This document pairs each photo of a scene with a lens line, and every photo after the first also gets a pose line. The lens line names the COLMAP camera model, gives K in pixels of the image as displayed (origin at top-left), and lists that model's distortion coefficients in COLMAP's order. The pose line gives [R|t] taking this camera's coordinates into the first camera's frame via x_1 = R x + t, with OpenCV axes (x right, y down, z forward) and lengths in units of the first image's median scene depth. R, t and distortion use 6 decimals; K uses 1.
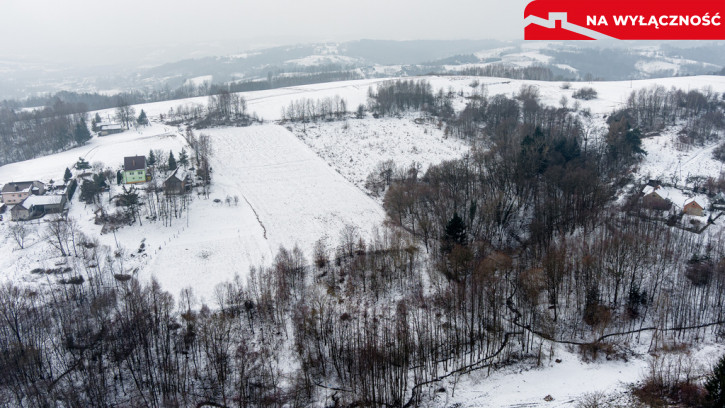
lens RADIAL K [[587.4, 0, 360.3], [0, 587.4, 201.3], [0, 0, 1]] dist [-0.050594, 0.008424]
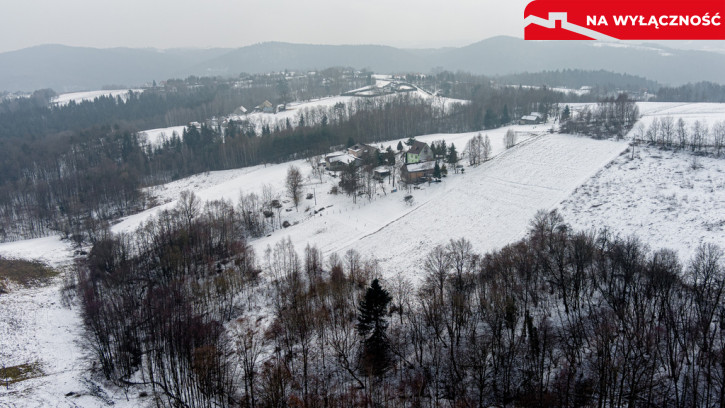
lens RADIAL K [[587.4, 0, 360.3], [0, 587.4, 201.3], [0, 0, 1]] dist [-0.050594, 0.008424]
pose [[0.291520, 0.269678, -0.917763, 0.483530], [-0.241032, 0.949188, 0.202350, -0.130424], [0.925699, 0.162221, 0.341708, 0.422617]]
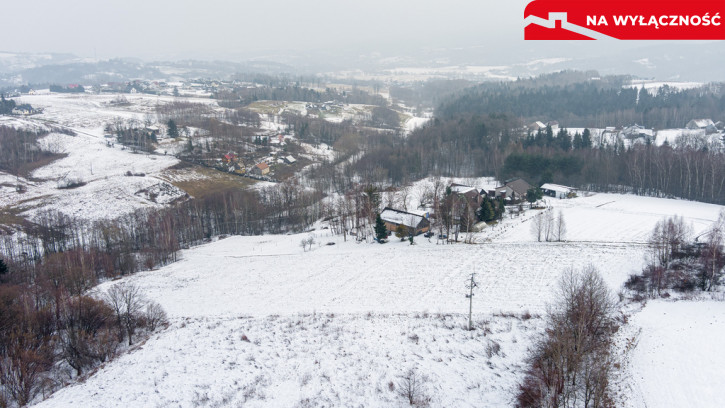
lens RADIAL K [[587.4, 0, 360.3], [0, 587.4, 201.3], [0, 0, 1]] dist [-0.050594, 0.008424]
pose [[-0.794625, 0.198522, -0.573725, 0.121518], [-0.128515, 0.868603, 0.478553, -0.318106], [0.593343, 0.454003, -0.664700, 1.114966]]
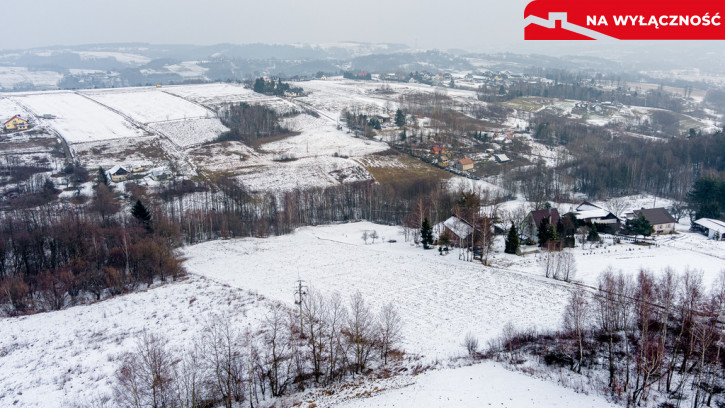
lens RADIAL K [[587.4, 0, 360.3], [0, 587.4, 201.3], [0, 0, 1]] dist [-0.050594, 0.008424]
pose [[-0.993846, 0.070286, -0.085618, -0.101432], [0.015697, 0.854479, 0.519249, -0.334939], [0.109655, 0.514710, -0.850323, 1.199405]]
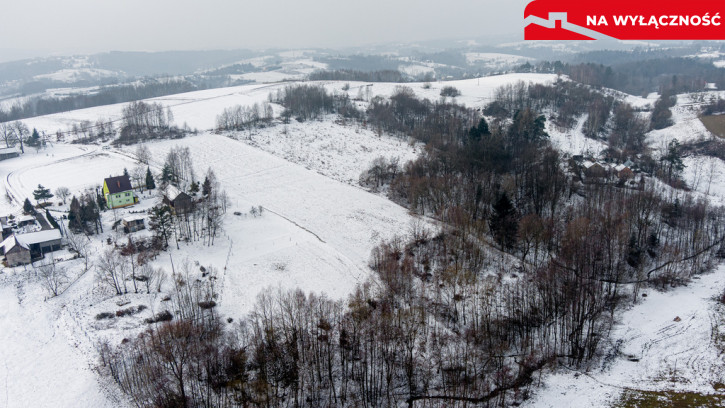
lens RADIAL K [[587.4, 0, 360.3], [0, 587.4, 201.3], [0, 0, 1]] dist [-0.050594, 0.008424]
pose [[0.906272, -0.111493, 0.407726, -0.326262], [0.118370, 0.992934, 0.008412, -0.003773], [-0.405783, 0.040639, 0.913066, 0.049131]]
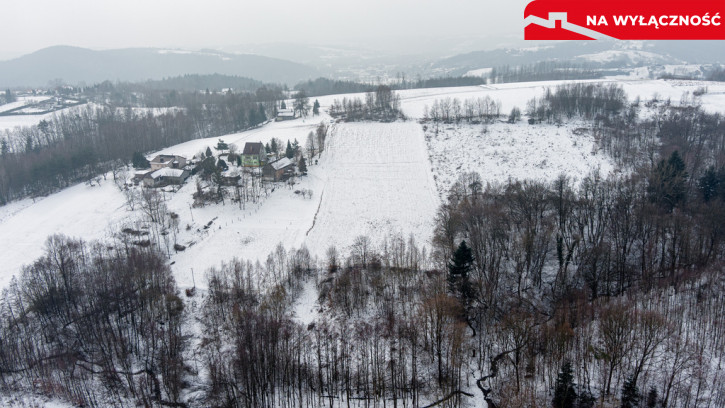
lens RADIAL K [[587.4, 0, 360.3], [0, 587.4, 201.3], [0, 0, 1]] dist [-0.050594, 0.008424]
pose [[0.869654, 0.135488, -0.474705, 0.257497], [-0.129097, 0.990554, 0.046215, -0.034645], [0.476483, 0.021092, 0.878931, 0.098081]]
